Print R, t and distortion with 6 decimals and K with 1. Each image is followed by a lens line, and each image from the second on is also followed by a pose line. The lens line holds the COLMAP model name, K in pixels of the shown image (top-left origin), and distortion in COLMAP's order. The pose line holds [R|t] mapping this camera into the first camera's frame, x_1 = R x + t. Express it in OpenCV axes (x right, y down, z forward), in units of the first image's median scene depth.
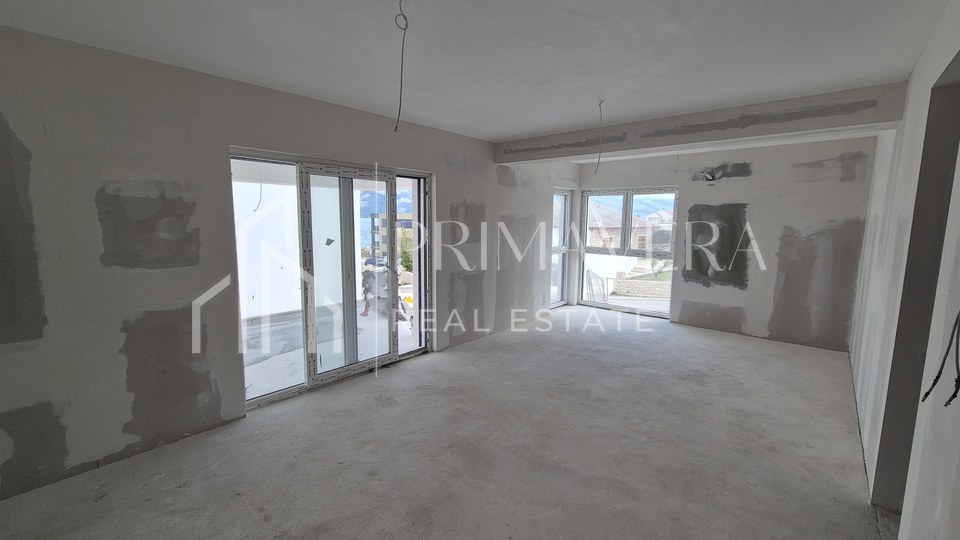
lens RADIAL K [[383.4, 0, 481.8], [0, 383.4, 265.5], [0, 0, 1]] dist [0.000435, 0.000024]
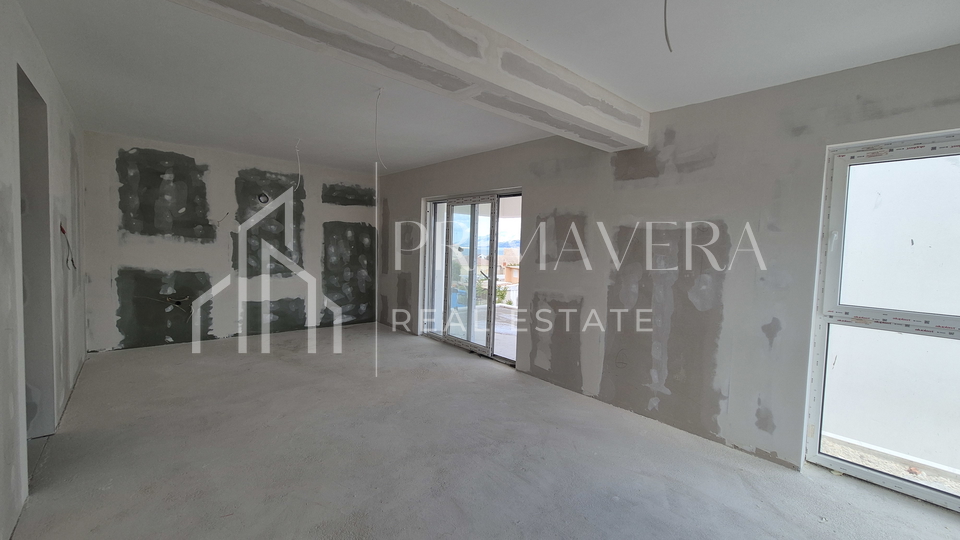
lens RADIAL K [[383.4, 0, 482.0], [0, 383.4, 267.0], [0, 0, 1]] dist [0.000435, 0.000024]
pose [[-0.105634, 0.042208, -0.993509, 0.922026], [-0.153449, 0.986440, 0.058223, -0.080435], [0.982494, 0.158604, -0.097725, 1.067711]]
